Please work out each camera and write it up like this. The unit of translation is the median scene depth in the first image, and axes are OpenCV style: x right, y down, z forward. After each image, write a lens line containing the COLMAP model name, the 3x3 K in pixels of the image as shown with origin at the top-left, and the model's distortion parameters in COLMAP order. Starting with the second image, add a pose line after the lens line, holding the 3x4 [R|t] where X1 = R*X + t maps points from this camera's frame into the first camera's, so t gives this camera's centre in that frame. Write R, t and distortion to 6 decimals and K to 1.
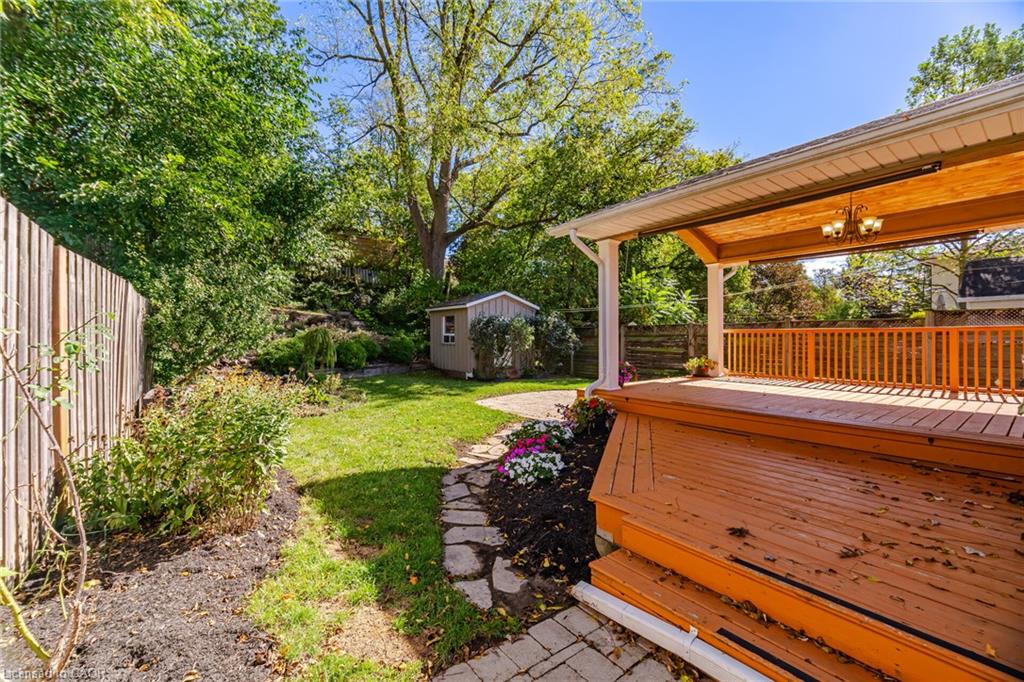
lens RADIAL K [[418.3, 0, 511.2], [0, 418.3, 337.7], [0, 0, 1]] dist [0.001974, 0.000411]
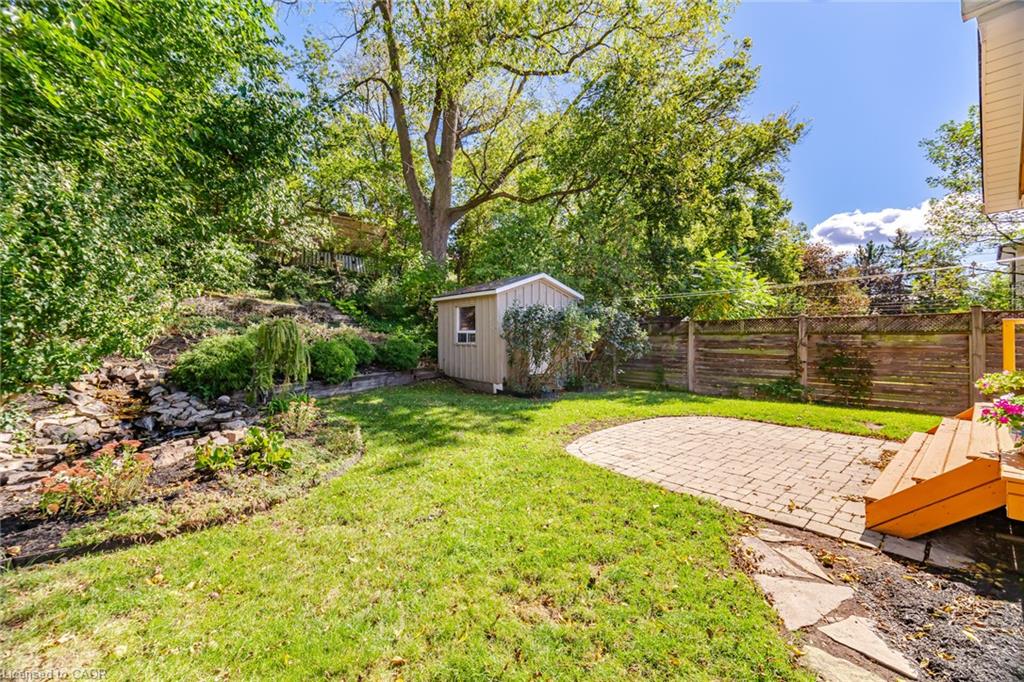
lens RADIAL K [[418.3, 0, 514.1], [0, 418.3, 336.7], [0, 0, 1]] dist [0.001974, 0.000411]
pose [[0.998811, -0.000182, 0.048754, -0.097321], [0.000268, 0.999998, -0.001748, 0.002520], [-0.048754, 0.001759, 0.998809, 0.245252]]
